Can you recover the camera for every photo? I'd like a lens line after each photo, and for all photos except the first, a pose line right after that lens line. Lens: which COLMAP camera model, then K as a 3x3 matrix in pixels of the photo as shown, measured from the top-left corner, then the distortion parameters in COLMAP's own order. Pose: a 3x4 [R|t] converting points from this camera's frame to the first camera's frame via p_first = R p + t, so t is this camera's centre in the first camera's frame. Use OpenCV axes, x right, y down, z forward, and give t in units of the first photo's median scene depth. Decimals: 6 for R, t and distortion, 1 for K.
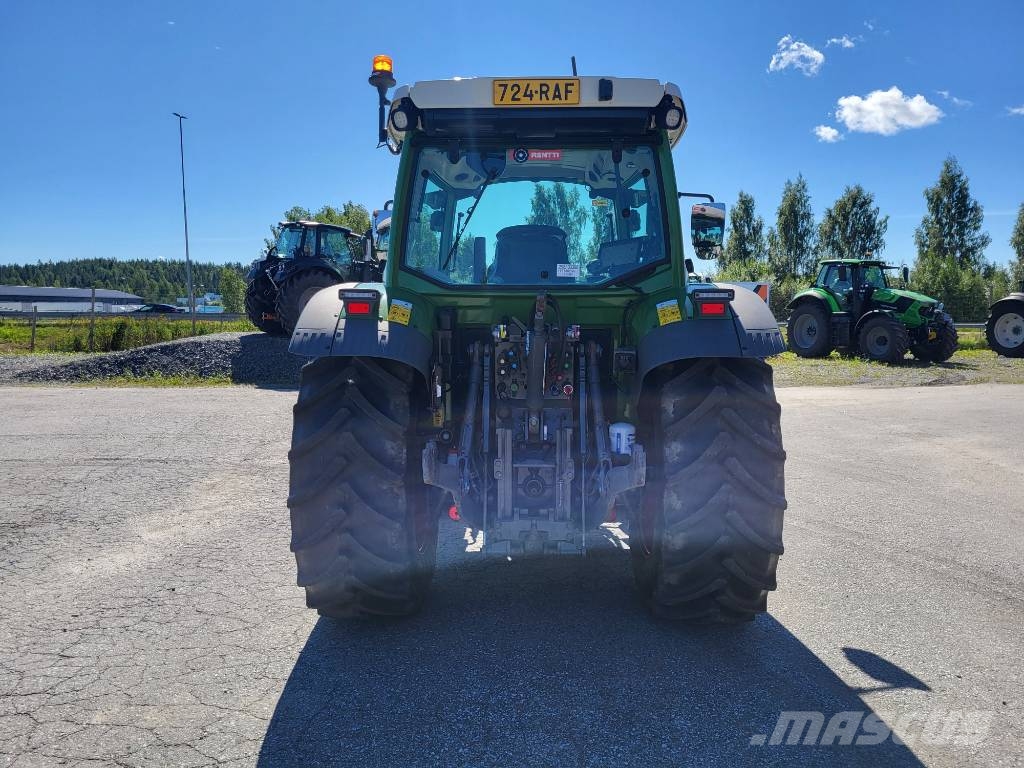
lens RADIAL K [[779.6, 0, 513.4], [0, 779.6, 386.4], [0, 0, 1]] dist [0.045576, -0.034393]
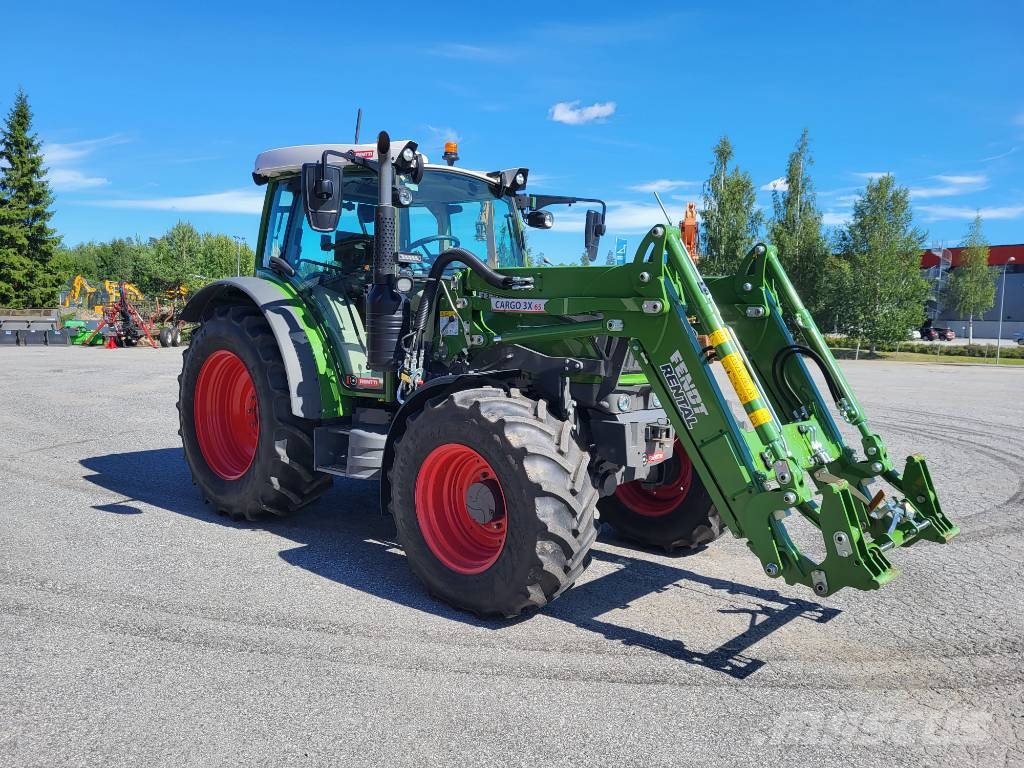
lens RADIAL K [[779.6, 0, 513.4], [0, 779.6, 386.4], [0, 0, 1]] dist [0.045576, -0.034393]
pose [[-0.652778, 0.048397, -0.756001, 1.035671], [-0.096184, 0.984586, 0.146081, -0.195337], [0.751418, 0.168073, -0.638061, 2.346151]]
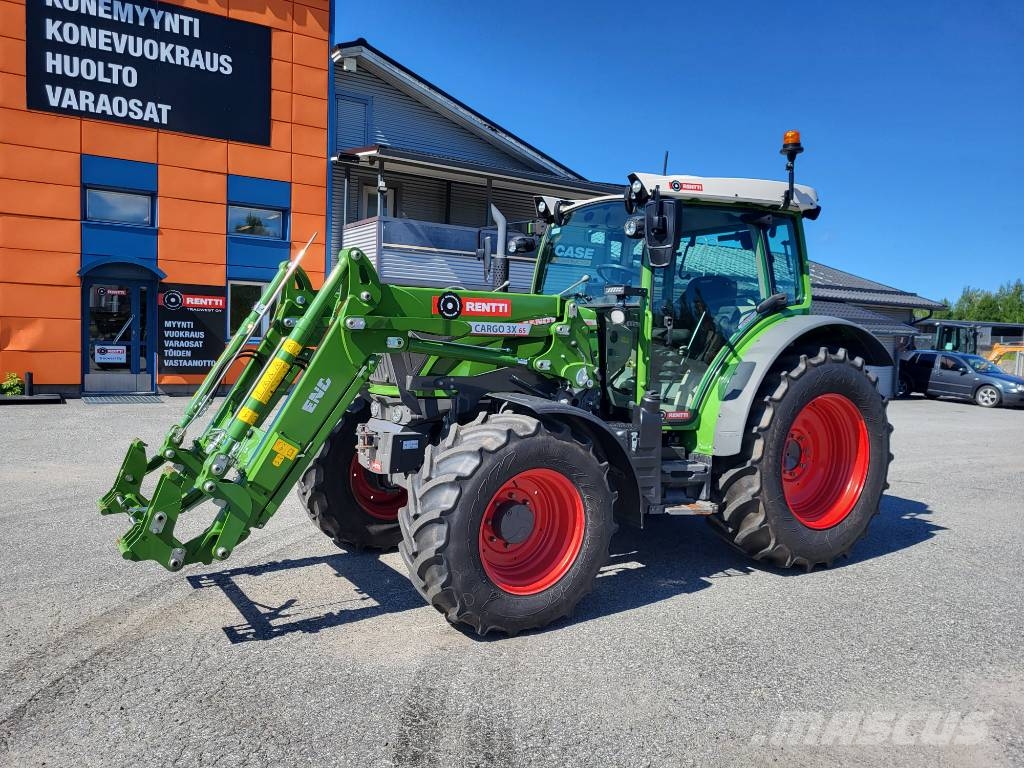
lens RADIAL K [[779.2, 0, 498.1], [0, 779.2, 386.5], [0, 0, 1]] dist [0.045371, -0.041281]
pose [[-0.559346, -0.073754, 0.825647, -1.038826], [0.042152, 0.992215, 0.117190, -0.199831], [-0.827862, 0.100352, -0.551882, 2.283819]]
